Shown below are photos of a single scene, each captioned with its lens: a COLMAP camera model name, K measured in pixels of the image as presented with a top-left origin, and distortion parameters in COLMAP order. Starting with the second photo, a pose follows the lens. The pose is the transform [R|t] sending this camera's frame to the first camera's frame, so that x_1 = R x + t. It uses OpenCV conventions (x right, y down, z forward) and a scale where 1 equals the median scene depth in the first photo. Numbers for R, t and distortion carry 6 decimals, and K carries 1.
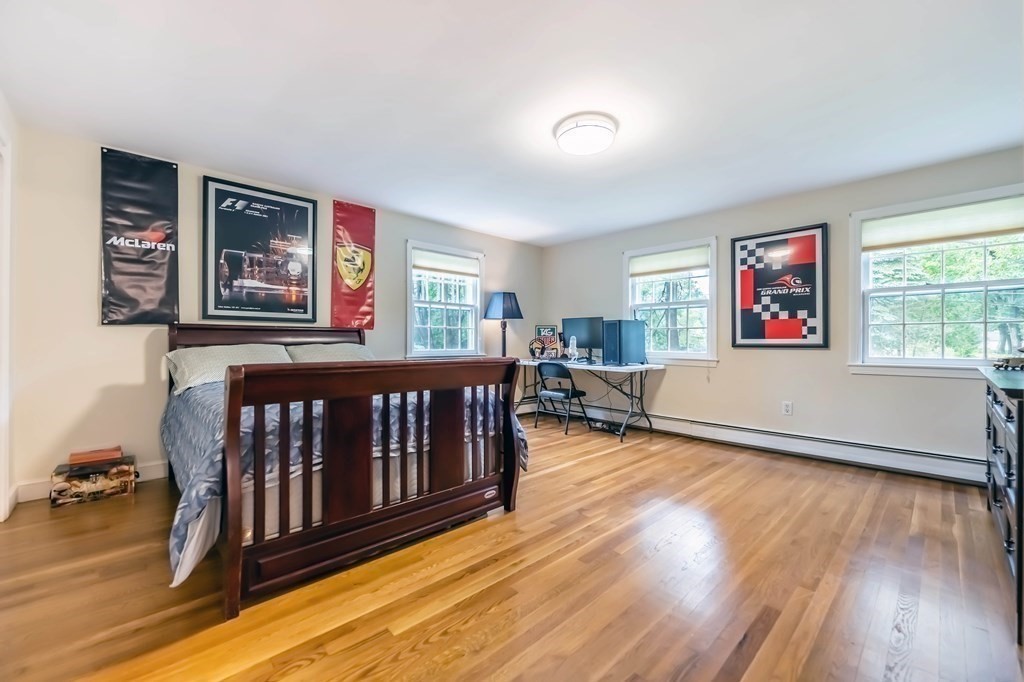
lens RADIAL K [[412.8, 0, 511.0], [0, 412.8, 340.4], [0, 0, 1]] dist [-0.004169, 0.000058]
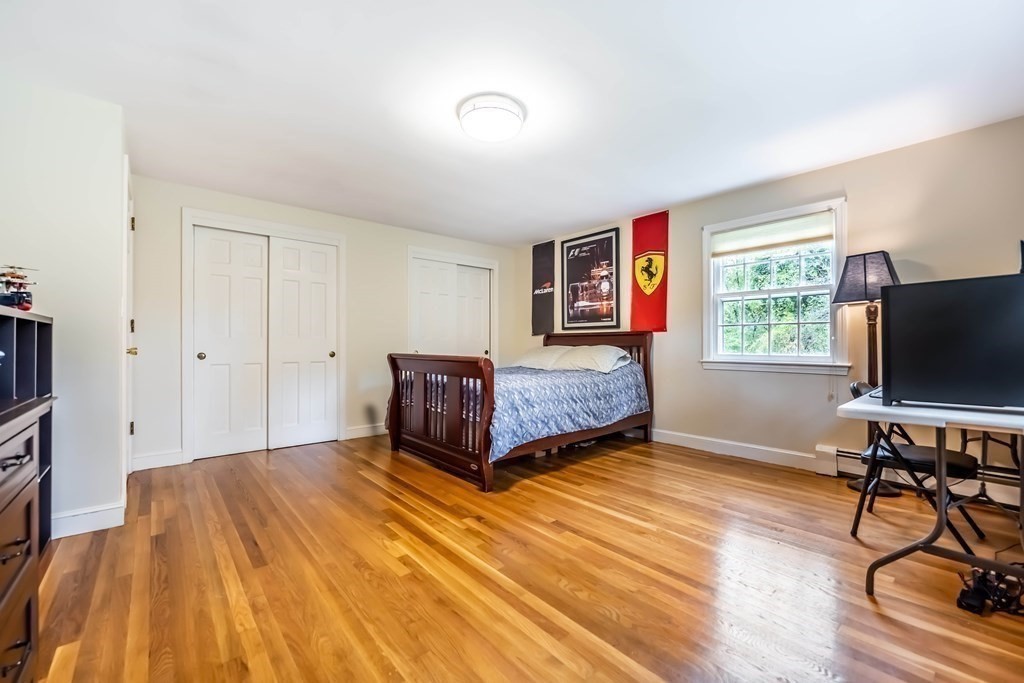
lens RADIAL K [[412.8, 0, 511.1], [0, 412.8, 342.7], [0, 0, 1]] dist [-0.004169, 0.000058]
pose [[-0.043063, -0.005653, -0.999056, 0.827711], [0.003611, 0.999977, -0.005814, 0.005992], [0.999066, -0.003858, -0.043041, 0.816919]]
